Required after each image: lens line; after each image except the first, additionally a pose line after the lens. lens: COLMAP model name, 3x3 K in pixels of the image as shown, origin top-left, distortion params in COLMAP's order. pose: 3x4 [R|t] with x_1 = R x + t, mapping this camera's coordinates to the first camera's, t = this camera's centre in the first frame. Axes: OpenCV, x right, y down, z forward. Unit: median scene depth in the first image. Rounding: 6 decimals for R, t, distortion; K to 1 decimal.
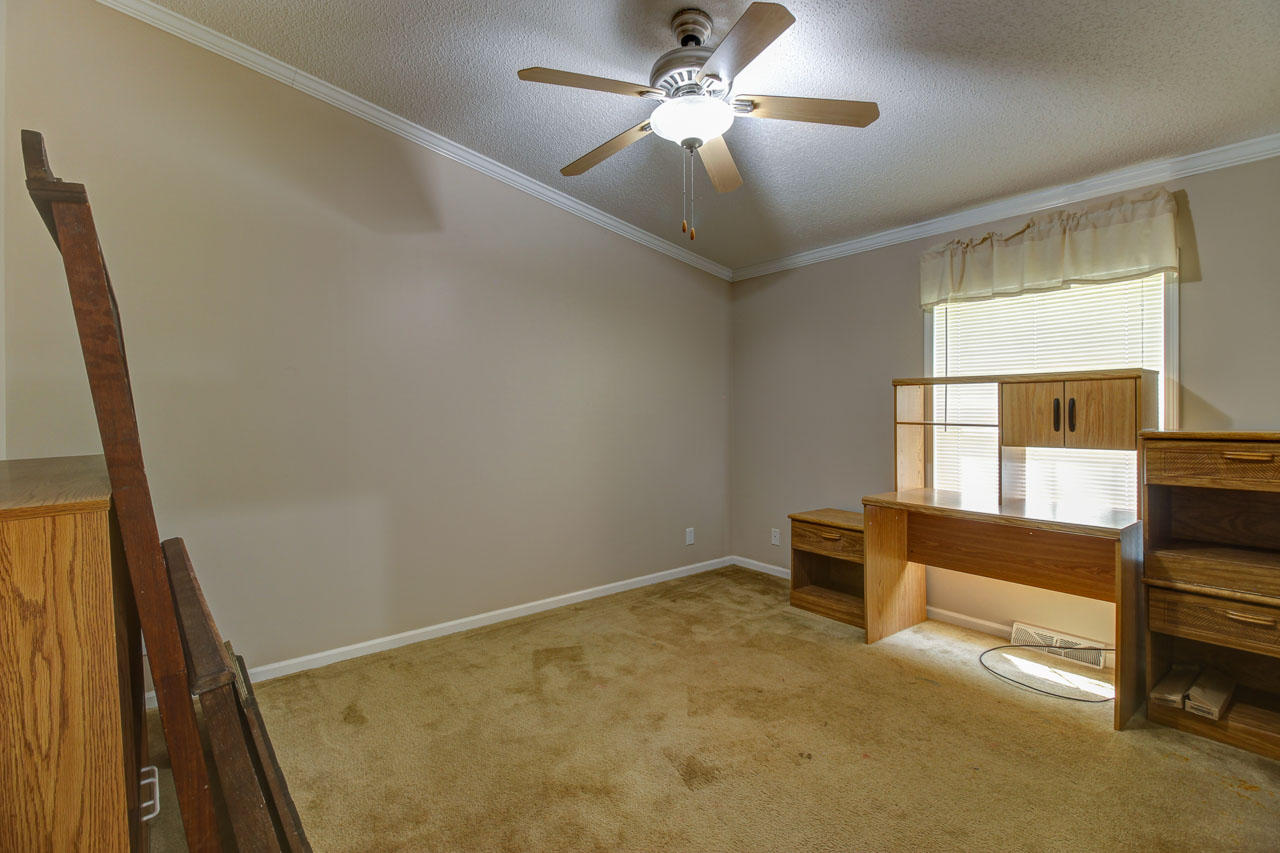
lens RADIAL K [[584.7, 0, 645.3], [0, 584.7, 415.8], [0, 0, 1]] dist [0.022383, -0.015864]
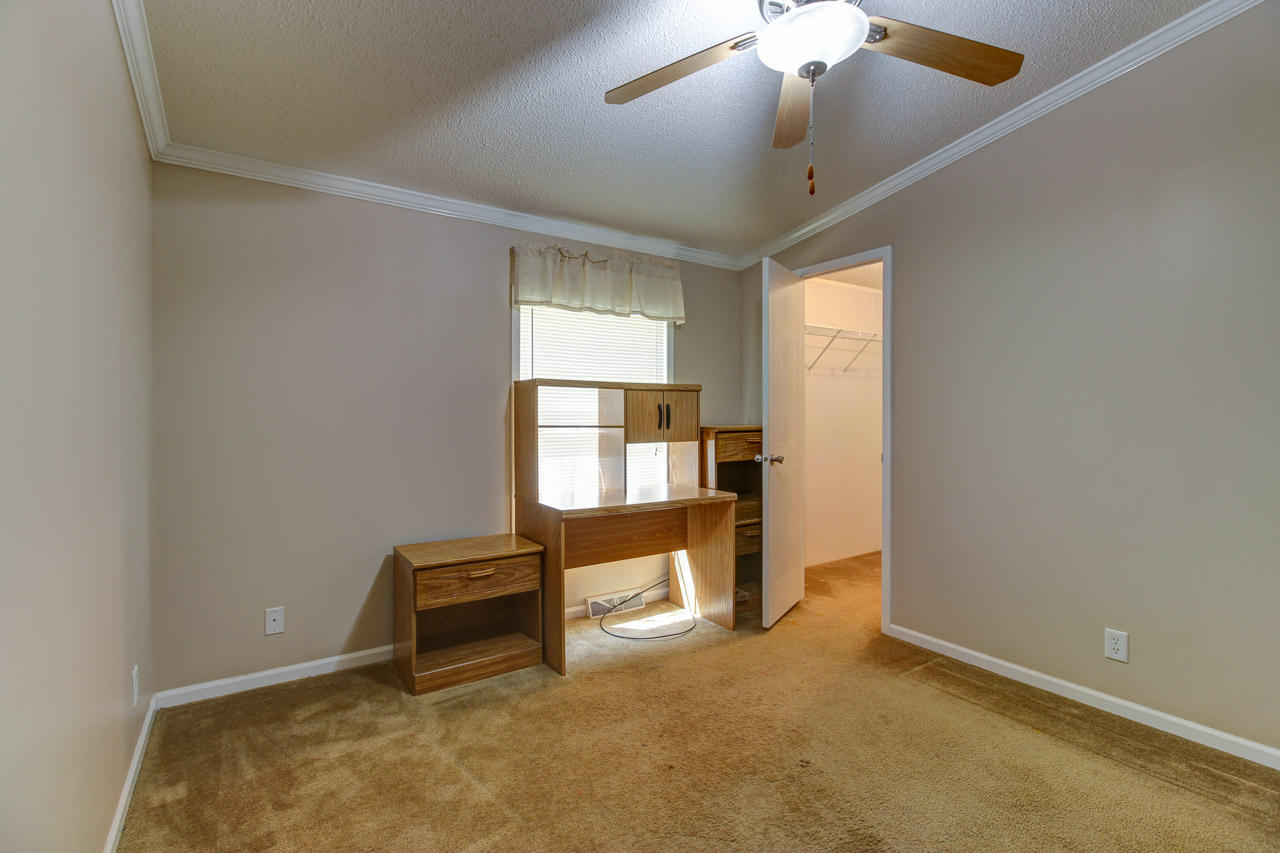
lens RADIAL K [[584.7, 0, 645.3], [0, 584.7, 415.8], [0, 0, 1]] dist [0.022383, -0.015864]
pose [[0.087936, -0.004817, 0.996115, -0.524783], [0.006273, 0.999971, 0.004282, -0.008628], [-0.996106, 0.005872, 0.087963, 0.844572]]
